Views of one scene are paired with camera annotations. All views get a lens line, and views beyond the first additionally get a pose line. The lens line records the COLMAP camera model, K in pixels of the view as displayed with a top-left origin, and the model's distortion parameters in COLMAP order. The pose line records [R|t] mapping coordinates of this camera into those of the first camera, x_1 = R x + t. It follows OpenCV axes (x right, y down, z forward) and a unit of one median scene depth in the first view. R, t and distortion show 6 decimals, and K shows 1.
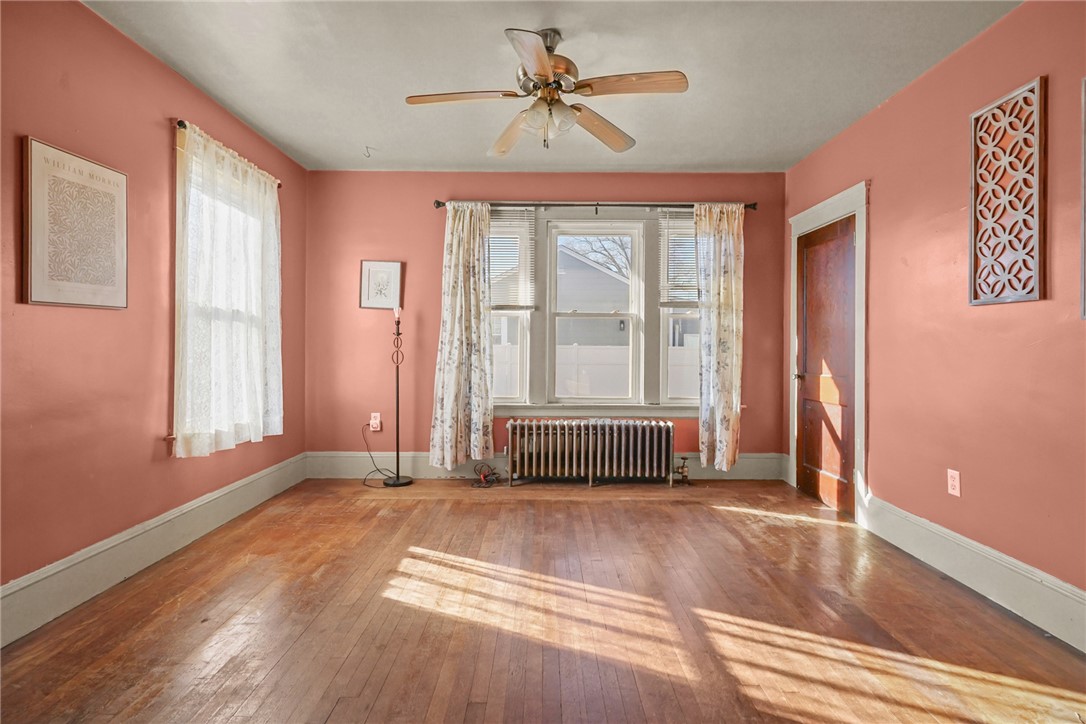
lens RADIAL K [[530.1, 0, 547.3], [0, 530.1, 340.2], [0, 0, 1]] dist [0.004997, -0.002794]
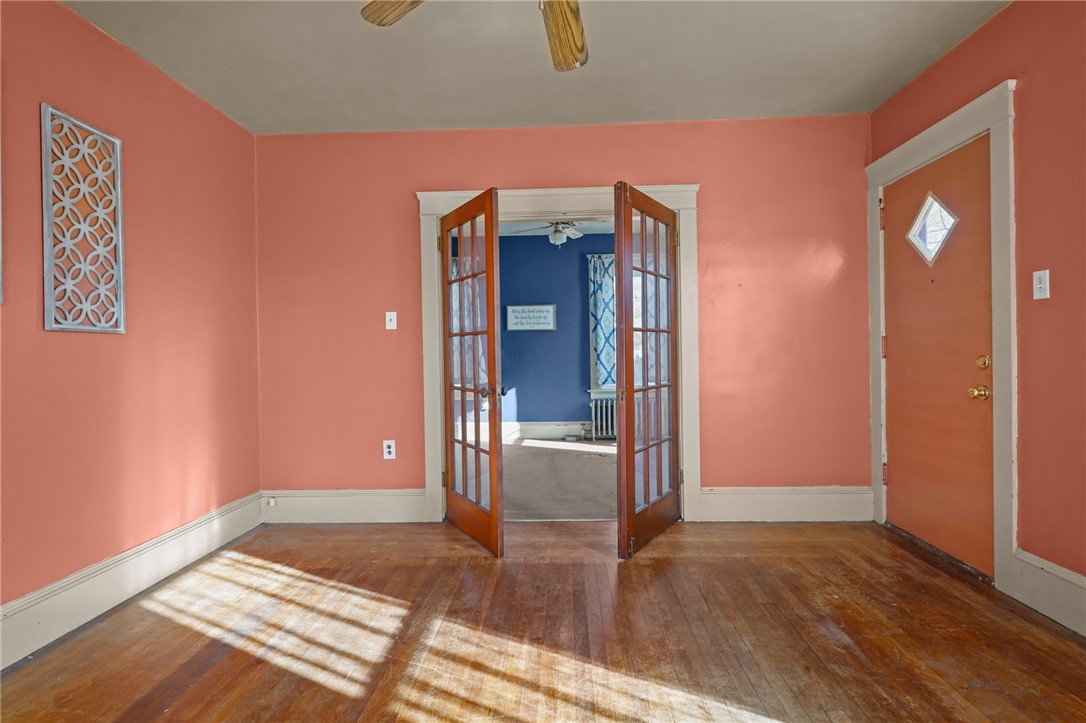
lens RADIAL K [[530.1, 0, 526.5], [0, 530.1, 357.5], [0, 0, 1]] dist [0.004997, -0.002794]
pose [[-0.996499, 0.010136, 0.082991, -0.022786], [0.010105, 0.999949, -0.000791, 0.015739], [-0.082995, 0.000050, -0.996550, 1.247914]]
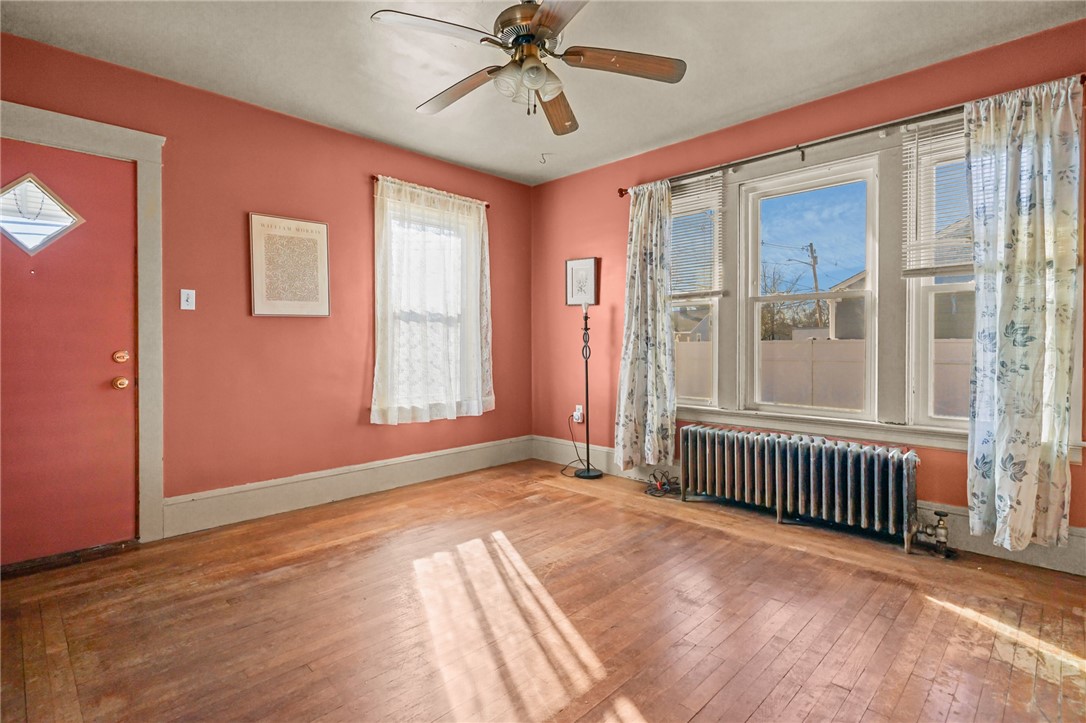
lens RADIAL K [[530.1, 0, 549.9], [0, 530.1, 344.1], [0, 0, 1]] dist [0.004997, -0.002794]
pose [[0.707253, -0.006045, -0.706935, 0.513053], [0.014355, 0.999880, 0.005811, 0.013791], [0.706815, -0.014258, 0.707255, 0.307765]]
